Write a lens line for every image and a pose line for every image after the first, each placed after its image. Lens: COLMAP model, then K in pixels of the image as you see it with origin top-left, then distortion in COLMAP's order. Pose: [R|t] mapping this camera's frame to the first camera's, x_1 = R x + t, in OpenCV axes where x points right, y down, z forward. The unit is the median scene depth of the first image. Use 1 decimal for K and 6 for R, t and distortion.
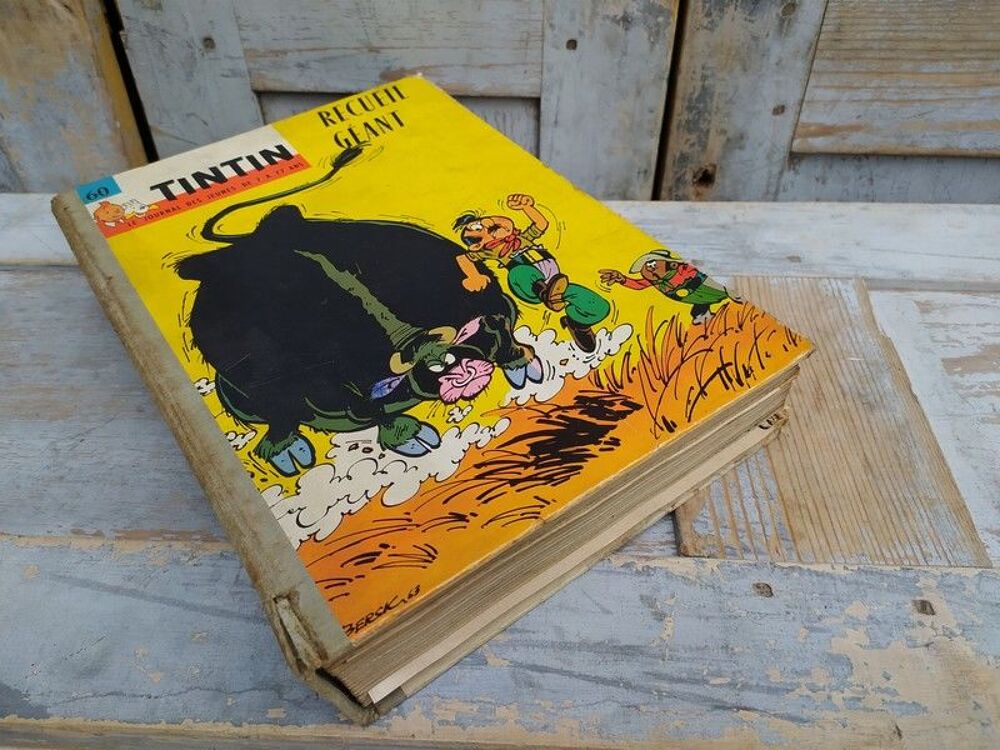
lens RADIAL K [[781.3, 0, 497.0], [0, 781.3, 375.5], [0, 0, 1]] dist [0.011189, -0.011629]
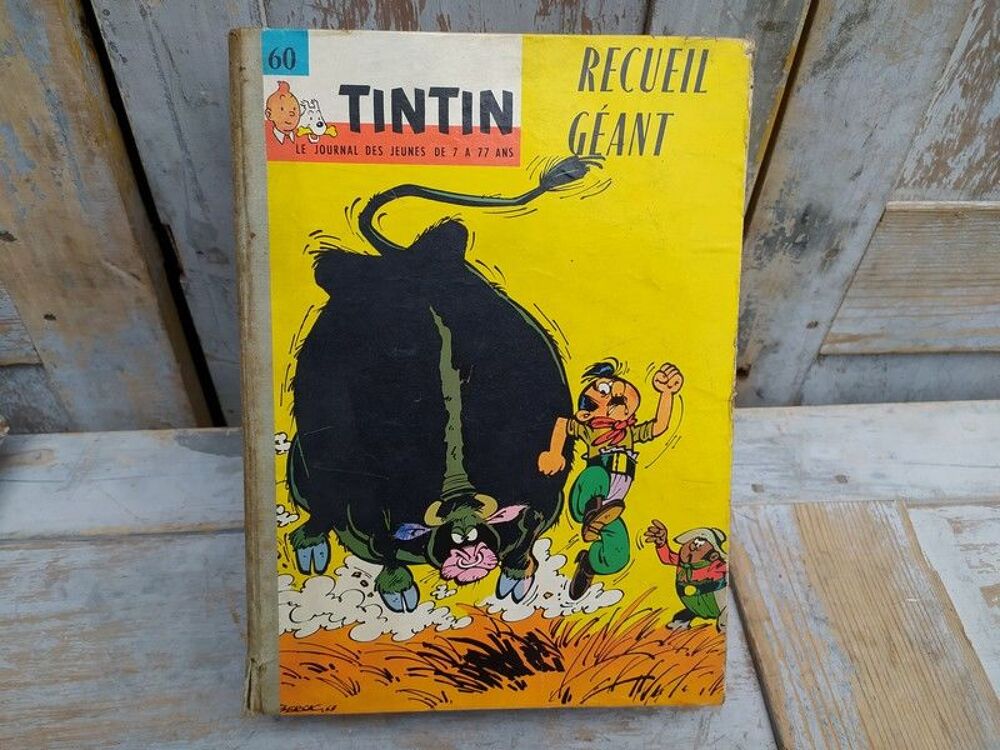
lens RADIAL K [[781.1, 0, 487.1], [0, 781.1, 361.2], [0, 0, 1]] dist [0.055904, -0.076281]
pose [[0.991865, -0.054530, 0.115023, -0.255746], [0.047490, 0.996878, 0.063084, -0.447967], [-0.118104, -0.057108, 0.991358, -0.037510]]
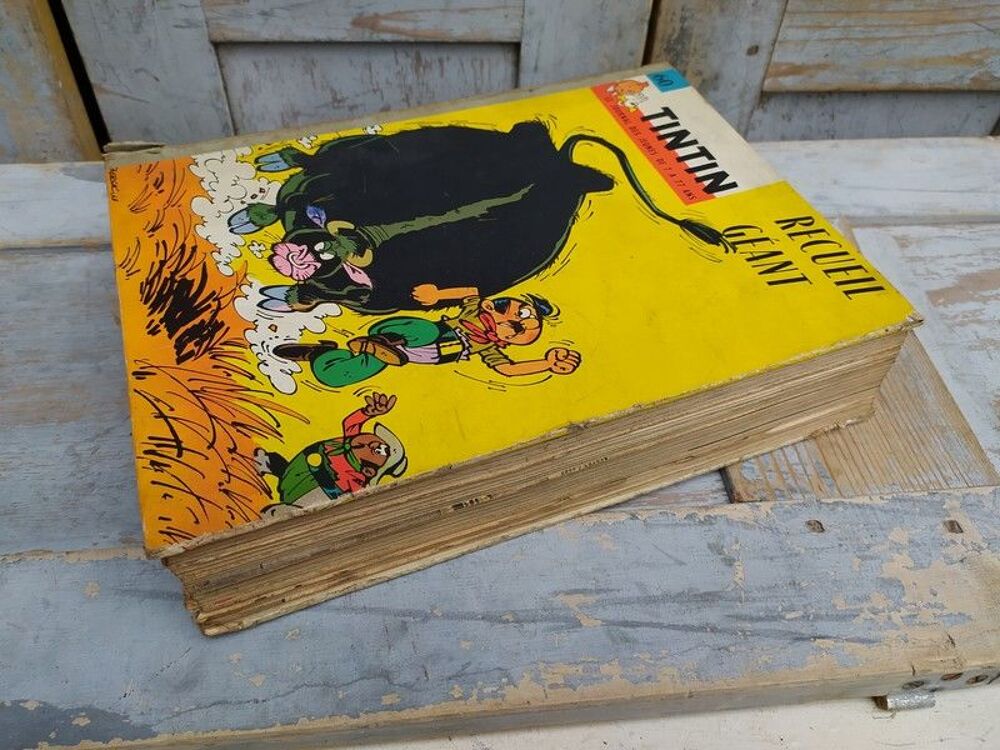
lens RADIAL K [[796.0, 0, 495.0], [0, 796.0, 369.1], [0, 0, 1]] dist [0.004259, -0.004388]
pose [[0.987245, -0.079586, 0.137889, -0.171497], [0.067456, 0.993608, 0.090520, -0.052927], [-0.144212, -0.080064, 0.986303, -0.002672]]
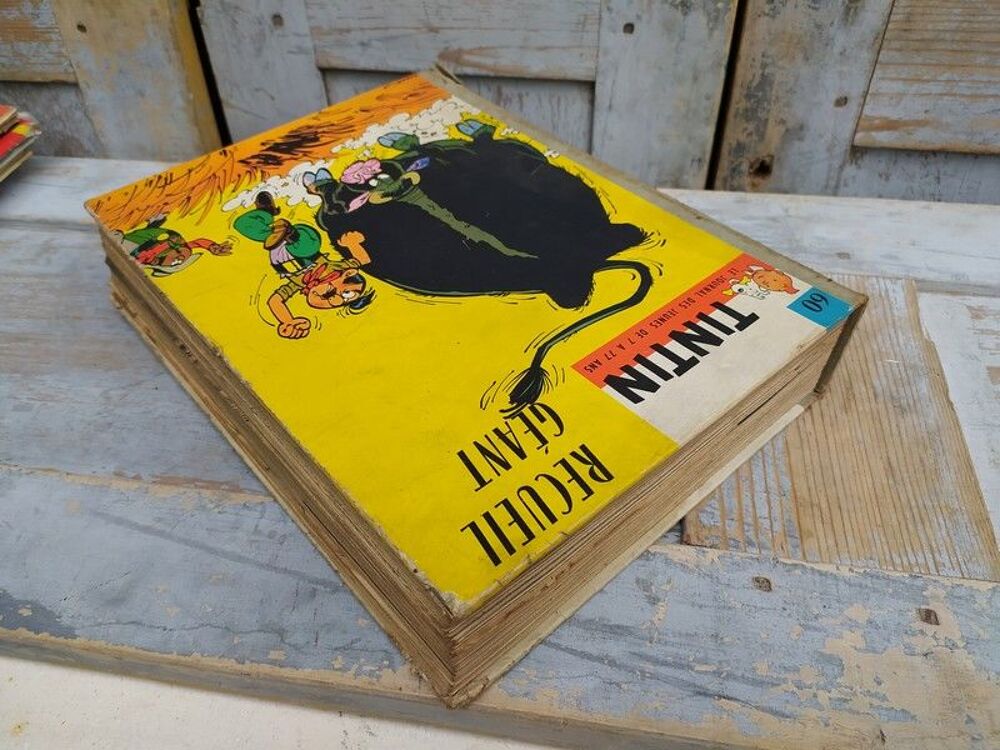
lens RADIAL K [[781.3, 0, 497.0], [0, 781.3, 375.5], [0, 0, 1]] dist [0.011189, -0.011629]
pose [[0.992962, 0.065138, -0.098916, 0.064255], [-0.063273, 0.997756, 0.021877, 0.006373], [0.100119, -0.015464, 0.994855, -0.015499]]
